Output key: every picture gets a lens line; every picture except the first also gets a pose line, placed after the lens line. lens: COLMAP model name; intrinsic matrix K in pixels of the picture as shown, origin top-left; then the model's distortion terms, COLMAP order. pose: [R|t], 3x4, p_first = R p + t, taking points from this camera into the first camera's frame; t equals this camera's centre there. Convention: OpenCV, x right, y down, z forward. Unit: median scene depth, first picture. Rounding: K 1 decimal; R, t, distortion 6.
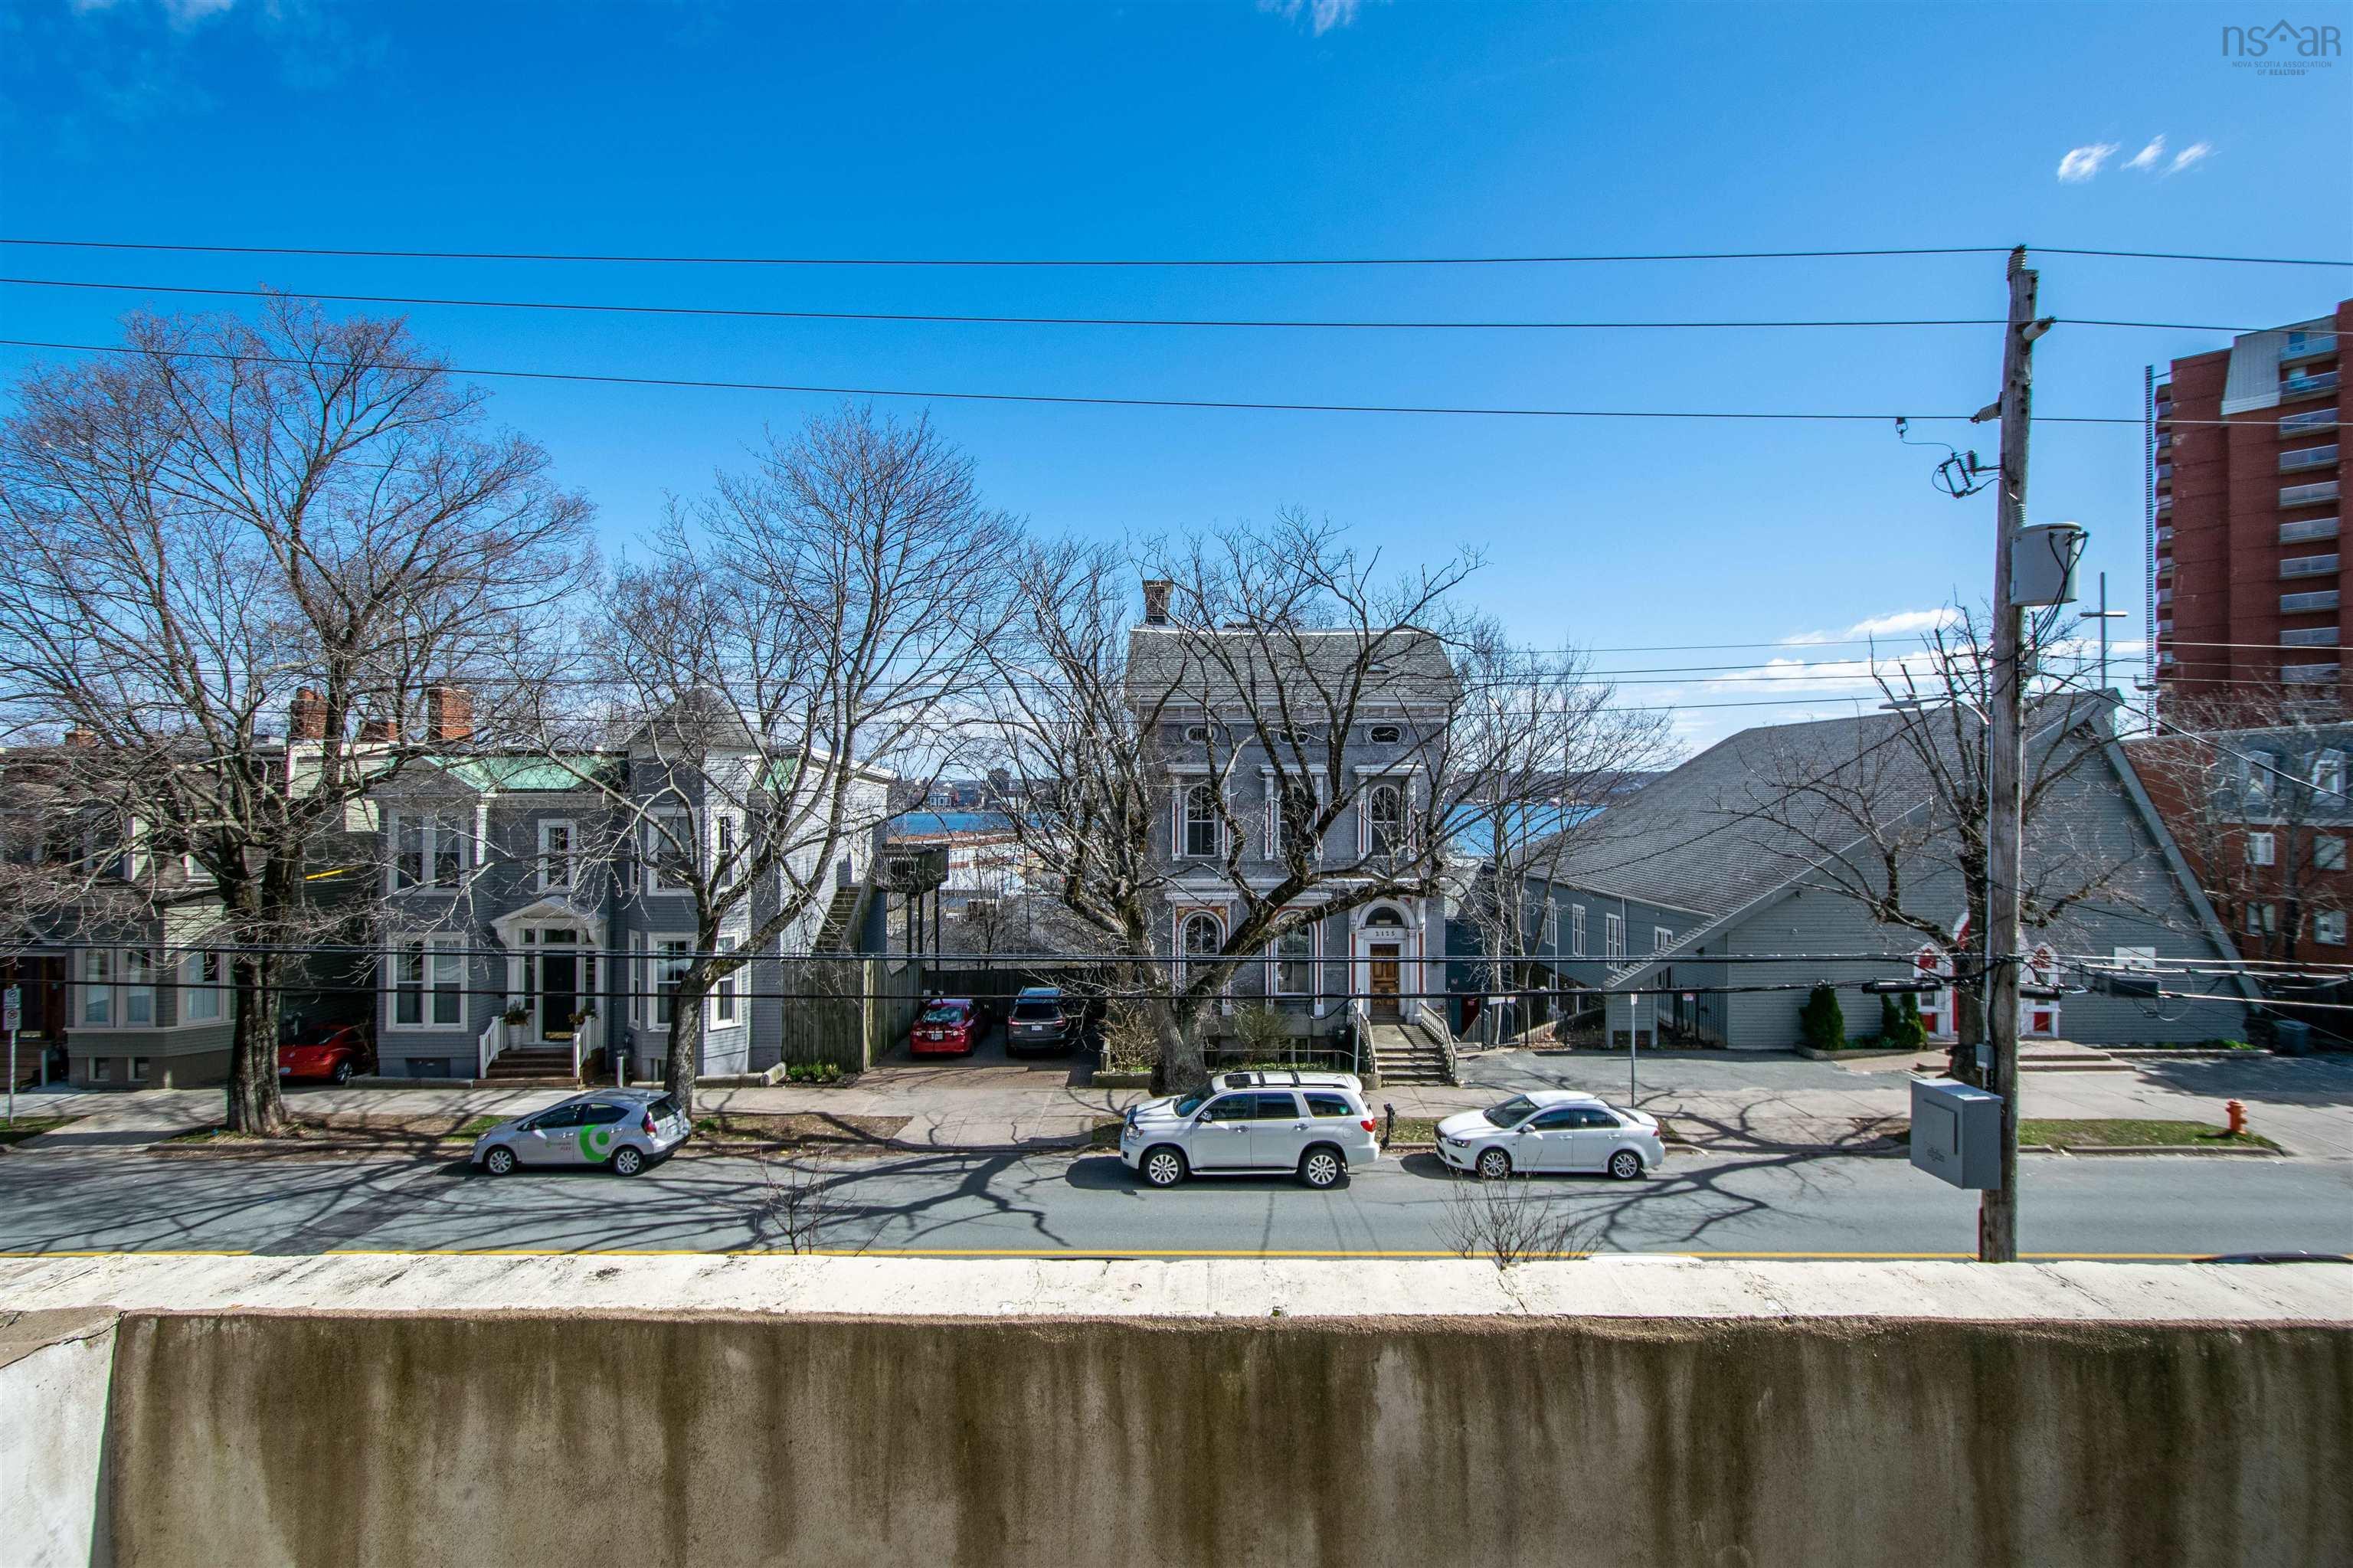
lens RADIAL K [[1061.4, 0, 1179.5], [0, 1061.4, 781.5], [0, 0, 1]] dist [0.011090, 0.001080]
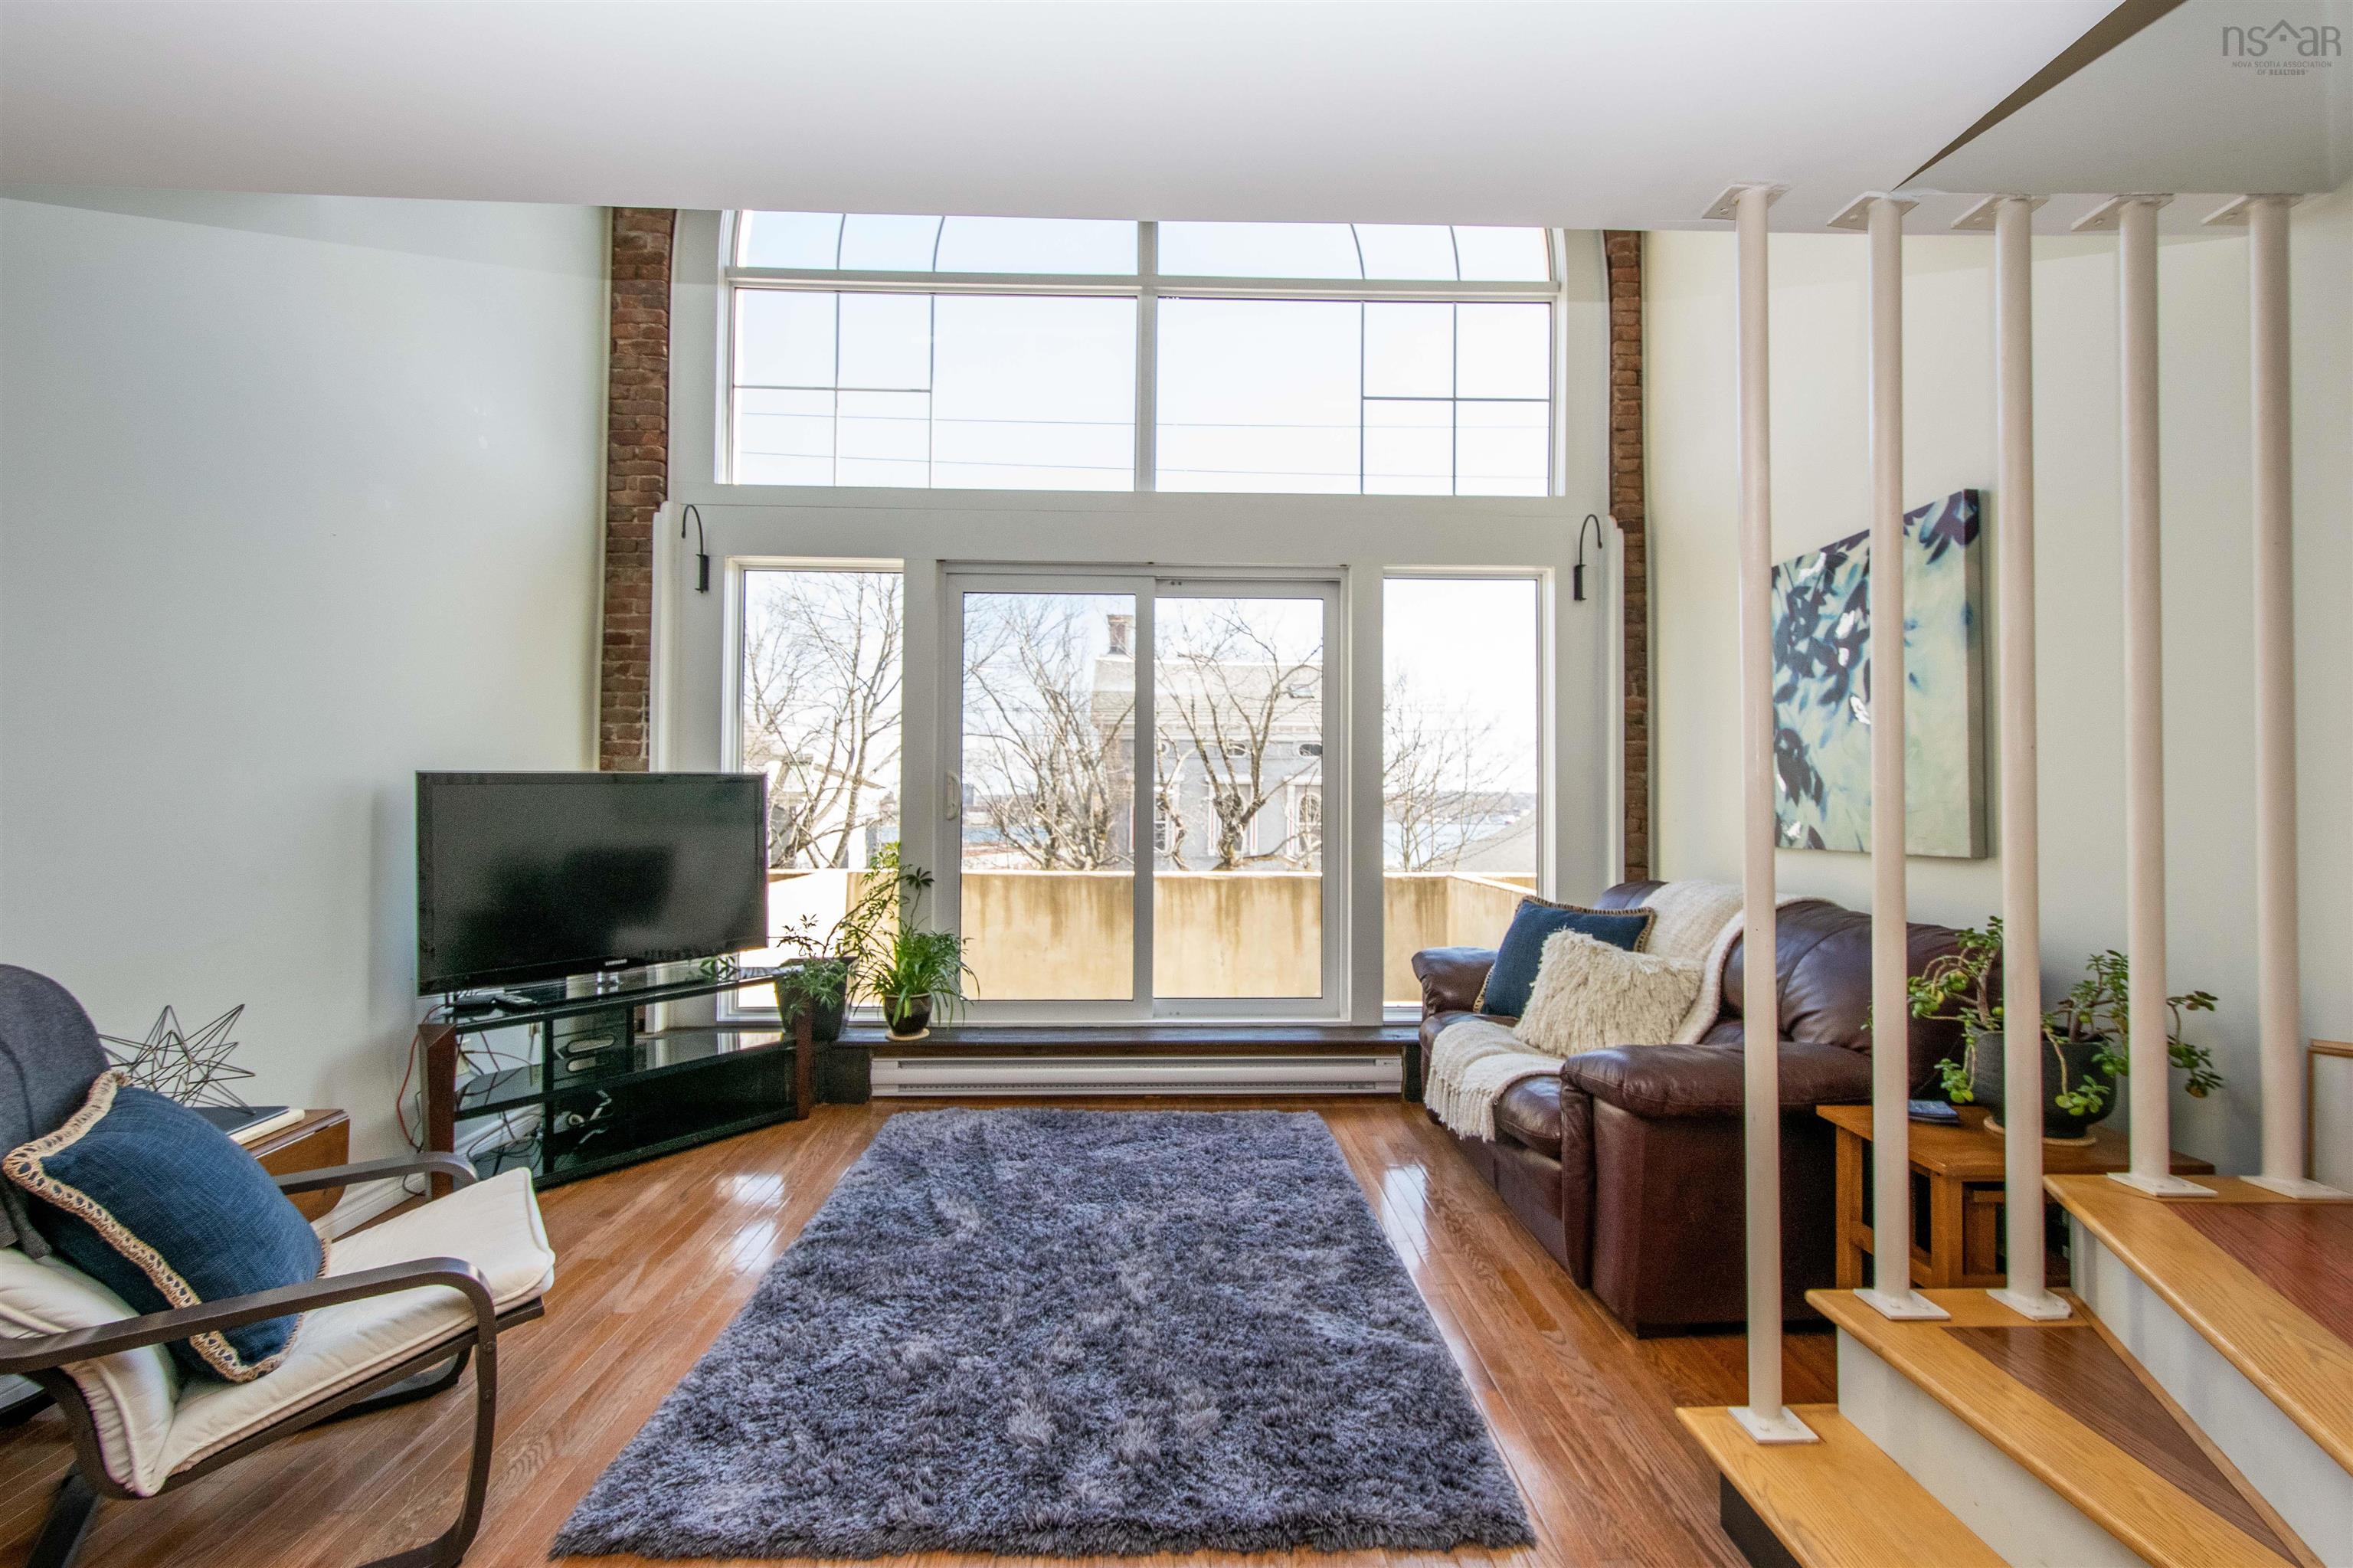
lens RADIAL K [[1061.4, 0, 1179.7], [0, 1061.4, 783.1], [0, 0, 1]] dist [0.011090, 0.001080]
pose [[0.999418, 0.008562, 0.033024, 0.013132], [-0.008016, 0.999829, -0.016643, 0.018485], [-0.033161, 0.016369, 0.999316, -0.256074]]
